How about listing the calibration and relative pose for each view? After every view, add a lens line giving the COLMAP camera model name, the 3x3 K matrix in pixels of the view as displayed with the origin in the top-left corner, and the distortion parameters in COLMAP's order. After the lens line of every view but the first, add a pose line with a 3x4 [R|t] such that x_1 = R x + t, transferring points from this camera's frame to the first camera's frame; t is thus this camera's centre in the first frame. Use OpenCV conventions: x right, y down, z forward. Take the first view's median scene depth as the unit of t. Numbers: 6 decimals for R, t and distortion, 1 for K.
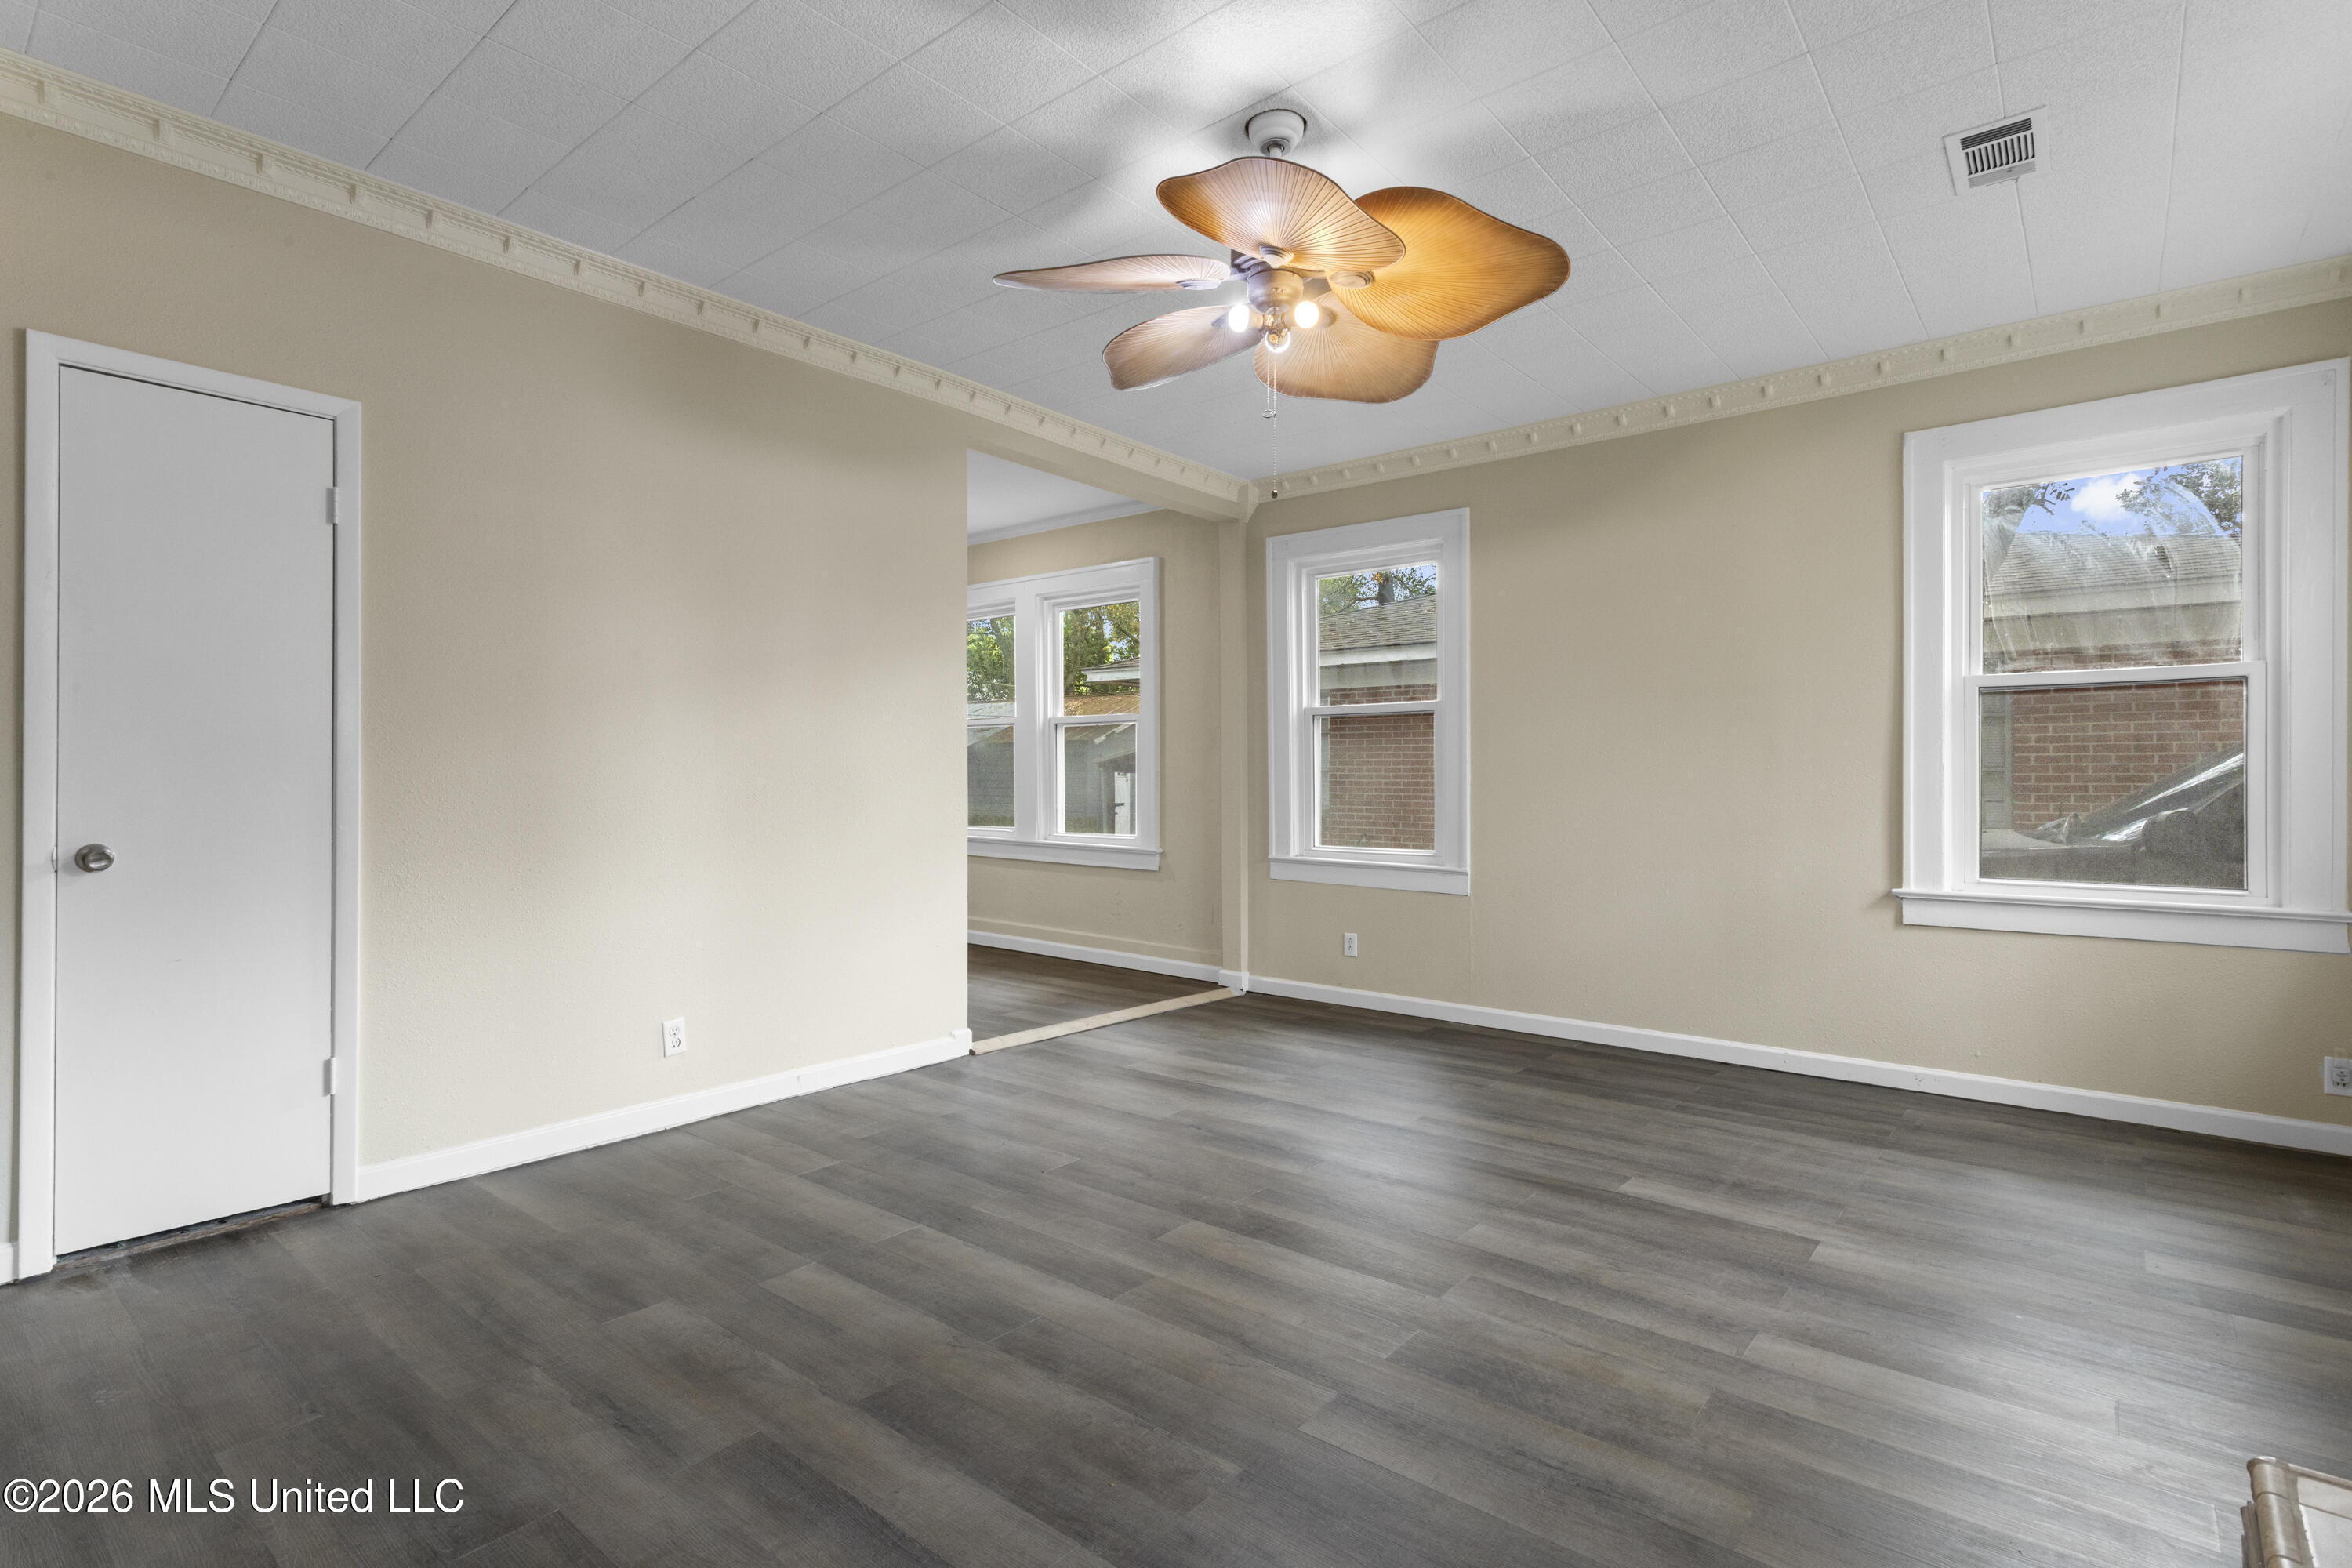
lens RADIAL K [[1107.5, 0, 1182.7], [0, 1107.5, 780.4], [0, 0, 1]] dist [-0.001656, 0.001492]
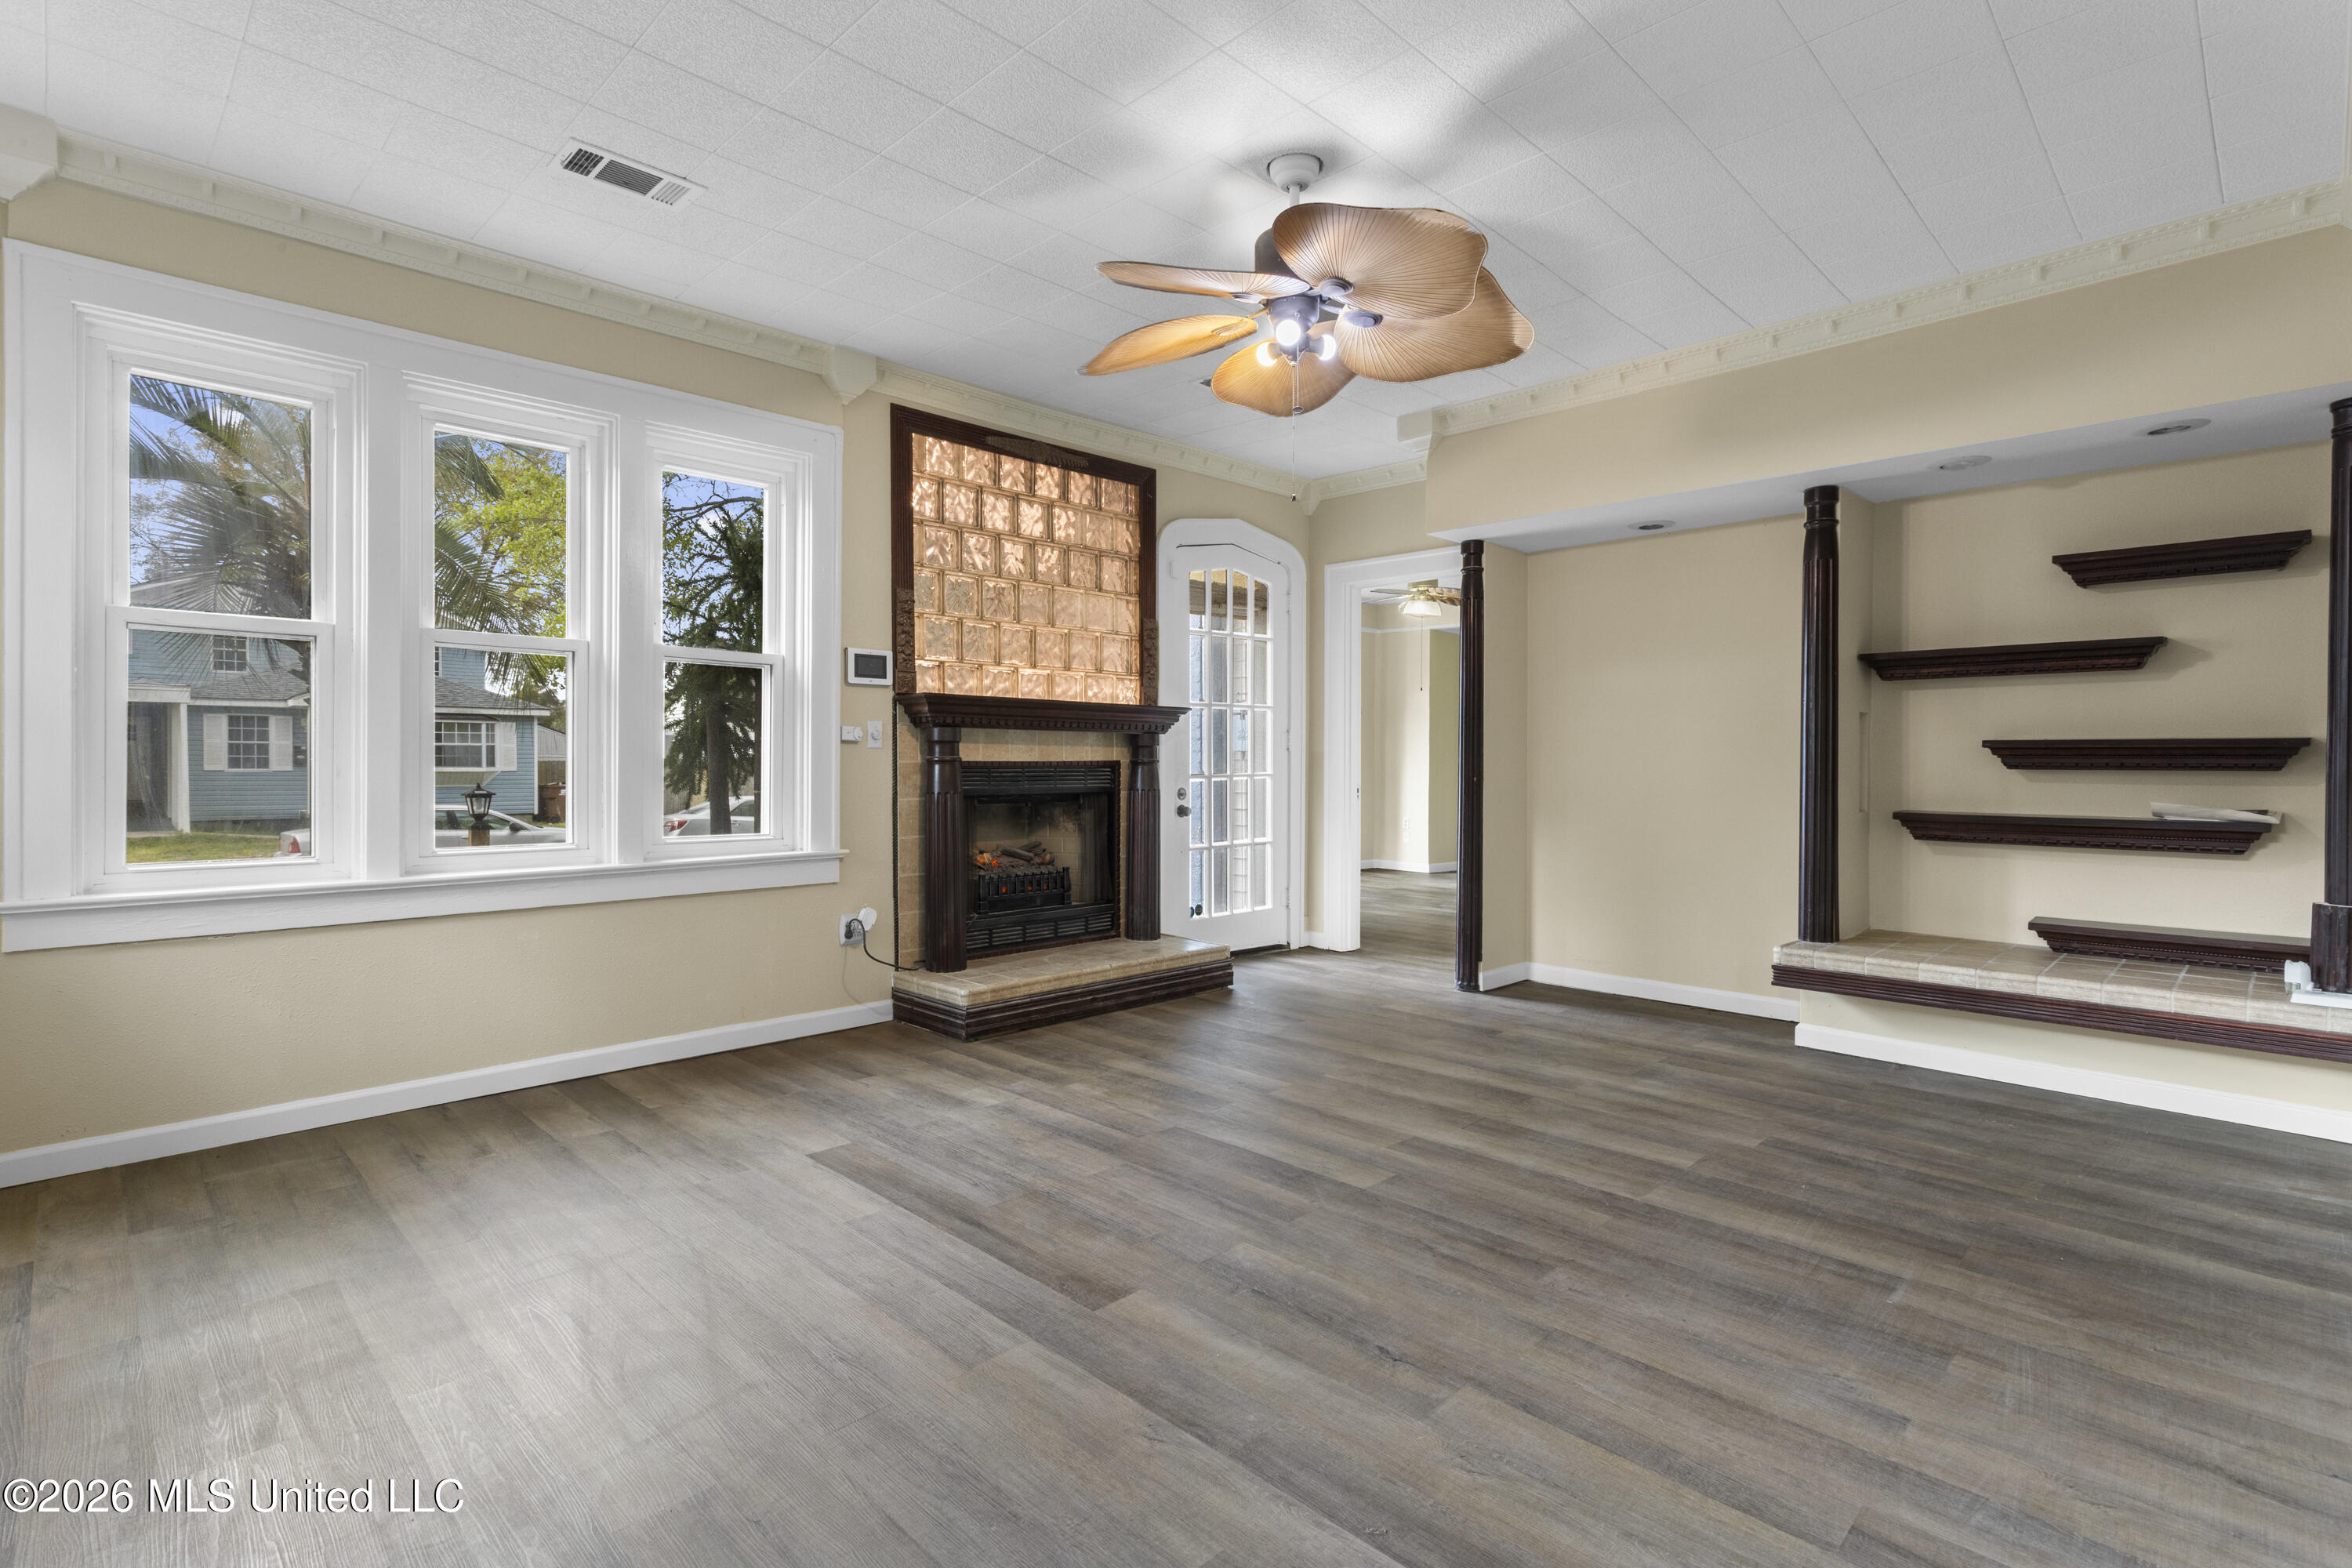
lens RADIAL K [[1107.5, 0, 1178.6], [0, 1107.5, 778.8], [0, 0, 1]] dist [-0.001656, 0.001492]
pose [[-0.995671, -0.007321, 0.092662, 0.088639], [-0.006031, 0.999881, 0.014191, 0.010278], [-0.092755, 0.013571, -0.995596, 2.041275]]
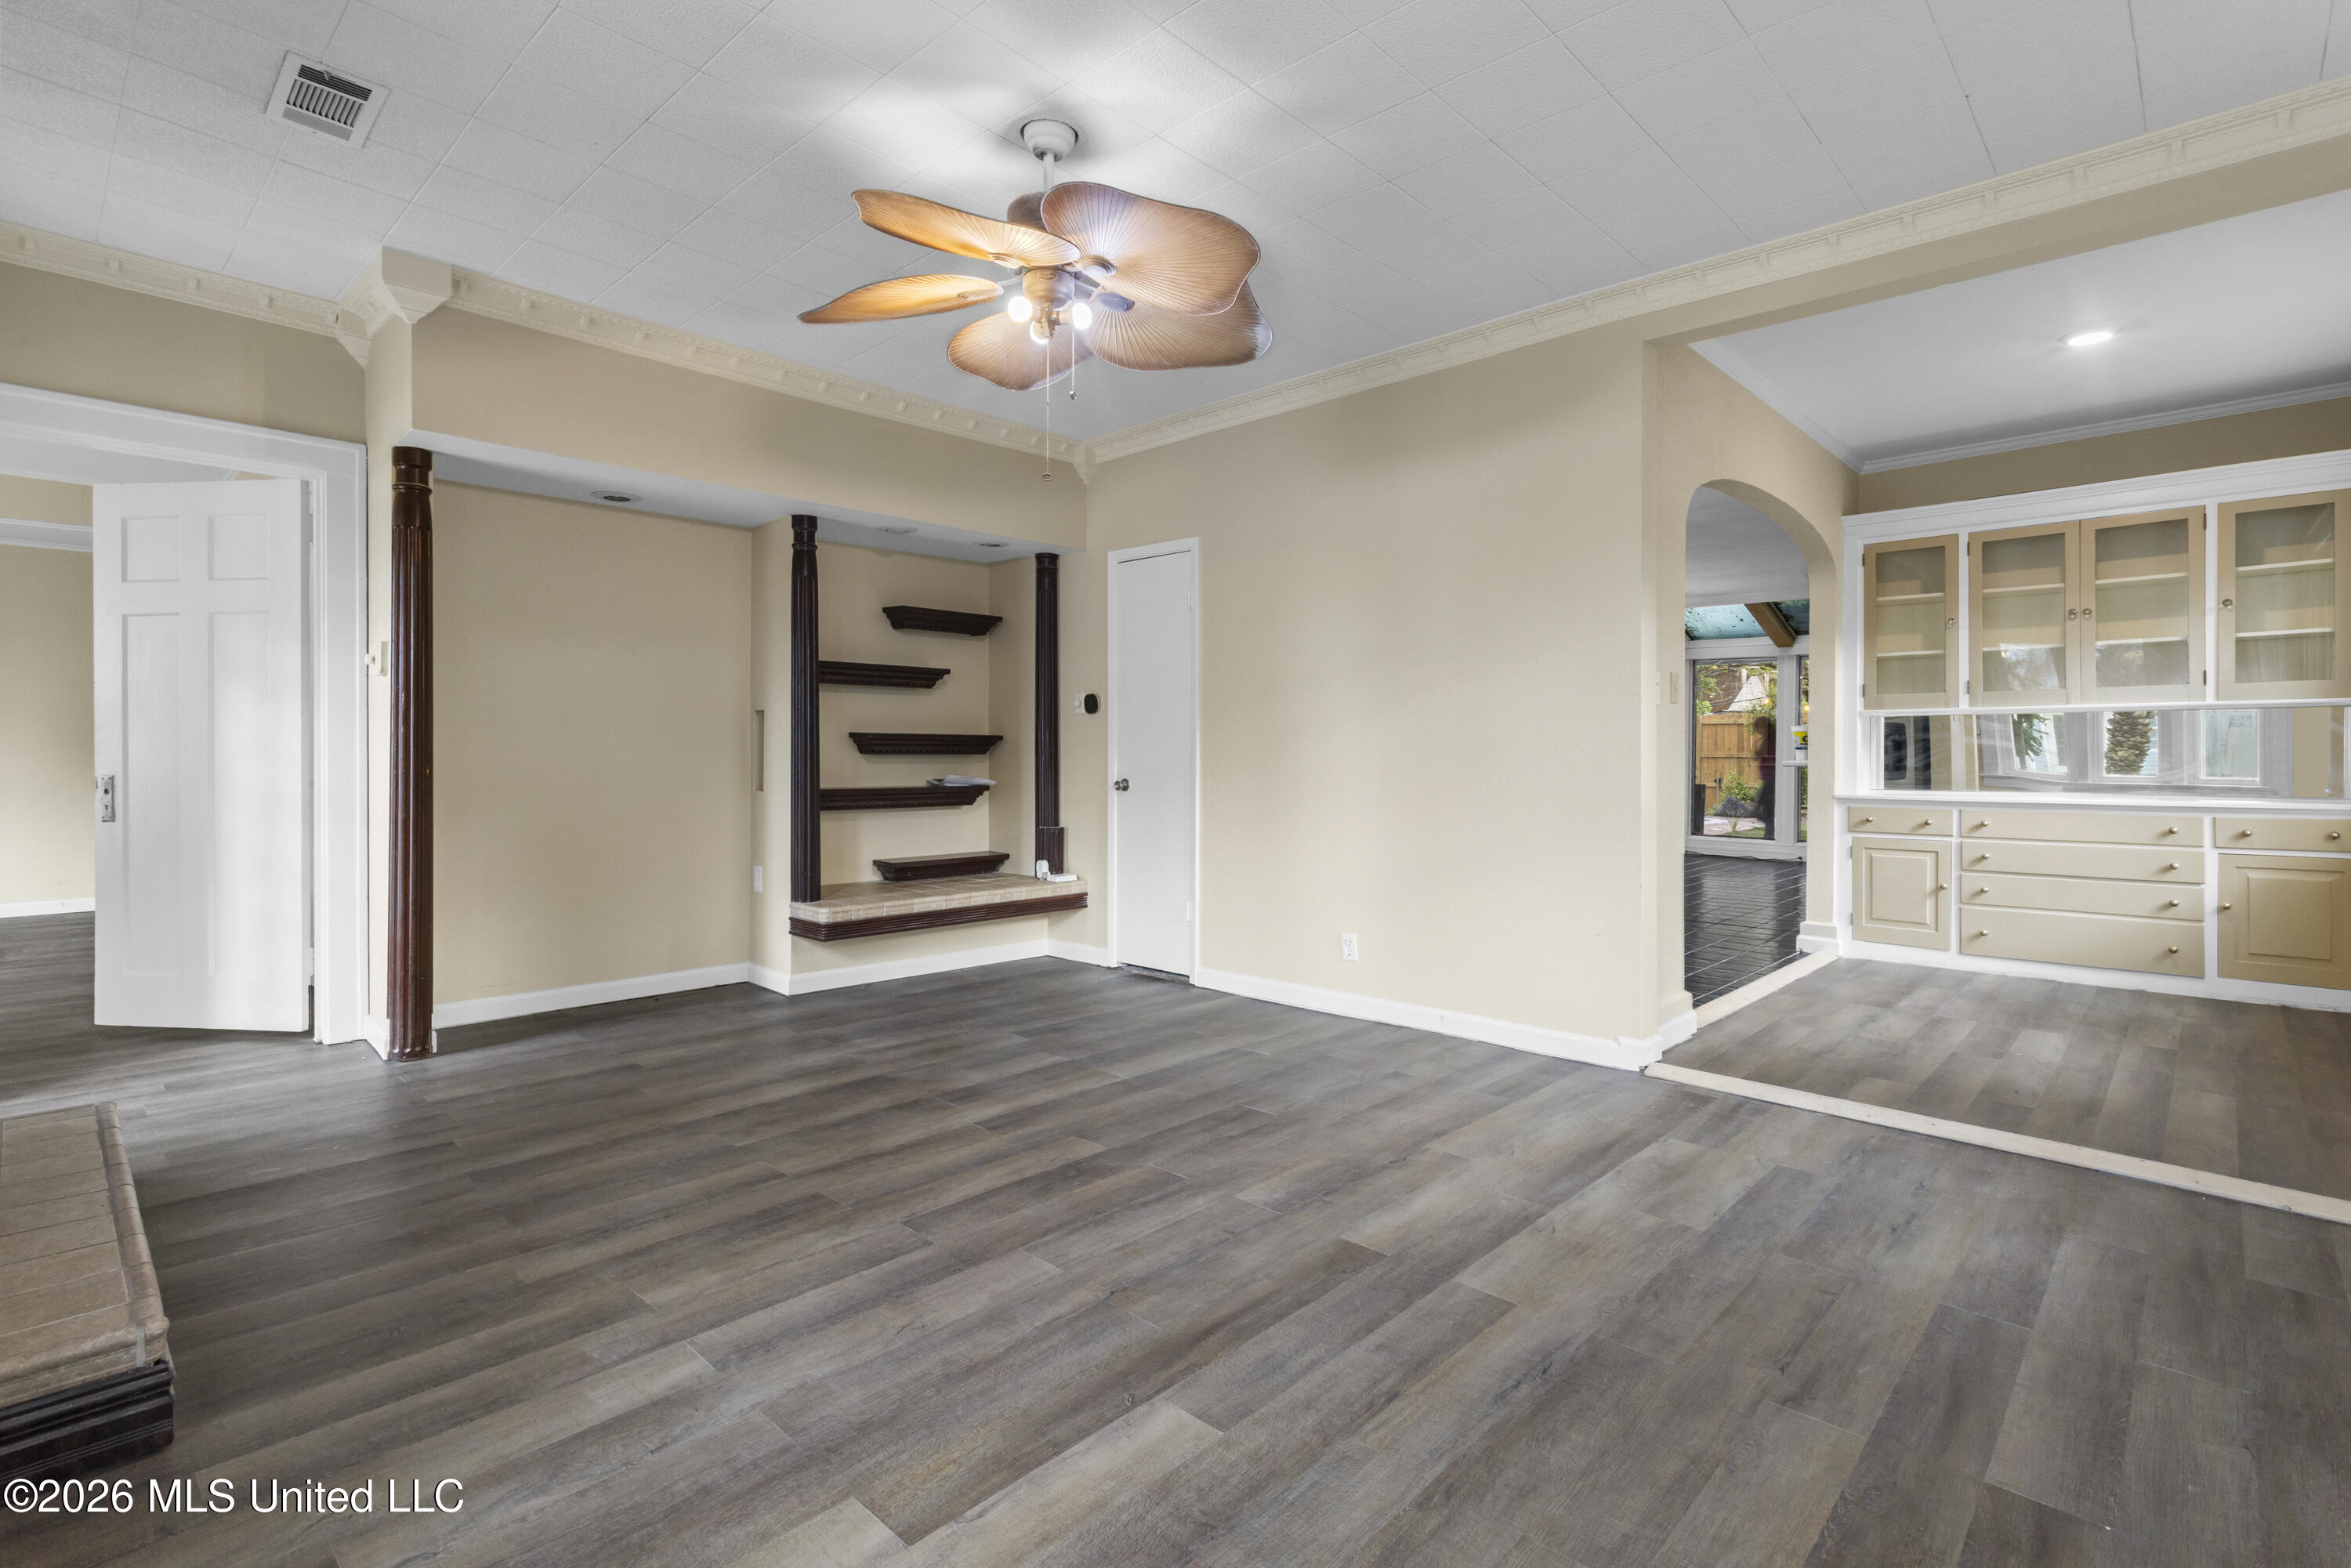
lens RADIAL K [[1107.0, 0, 1162.1], [0, 1107.0, 748.1], [0, 0, 1]] dist [-0.001656, 0.001492]
pose [[-0.065416, -0.007059, -0.997833, 1.105877], [-0.004616, 0.999966, -0.006771, 0.012088], [0.997847, 0.004163, -0.065447, 1.135625]]
